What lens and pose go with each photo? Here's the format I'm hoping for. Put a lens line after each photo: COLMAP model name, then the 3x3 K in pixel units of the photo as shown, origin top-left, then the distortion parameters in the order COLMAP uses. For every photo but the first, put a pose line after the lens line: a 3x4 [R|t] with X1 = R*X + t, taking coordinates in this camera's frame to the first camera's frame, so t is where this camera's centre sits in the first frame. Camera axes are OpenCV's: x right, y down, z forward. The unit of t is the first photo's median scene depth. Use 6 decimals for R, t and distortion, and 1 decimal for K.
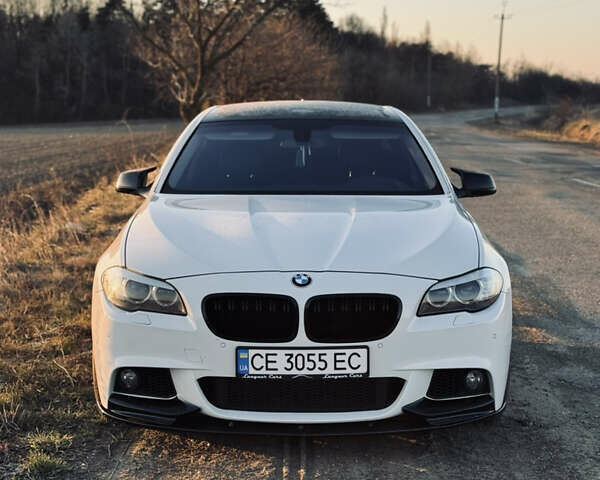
lens RADIAL K [[1186.2, 0, 300.0], [0, 1186.2, 240.0], [0, 0, 1]] dist [0.004682, 0.141492]
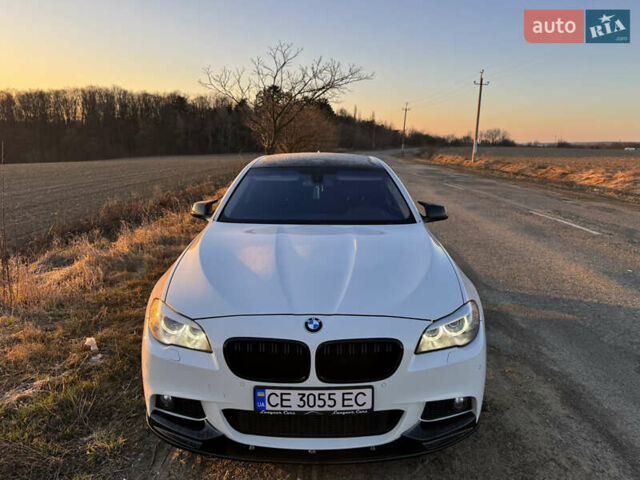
lens RADIAL K [[466.5, 0, 320.0], [0, 466.5, 240.0], [0, 0, 1]] dist [0.073780, -0.093075]
pose [[0.999989, 0.004549, 0.001041, 0.005239], [-0.004620, 0.996429, 0.084305, -0.064818], [-0.000654, -0.084309, 0.996439, 0.441263]]
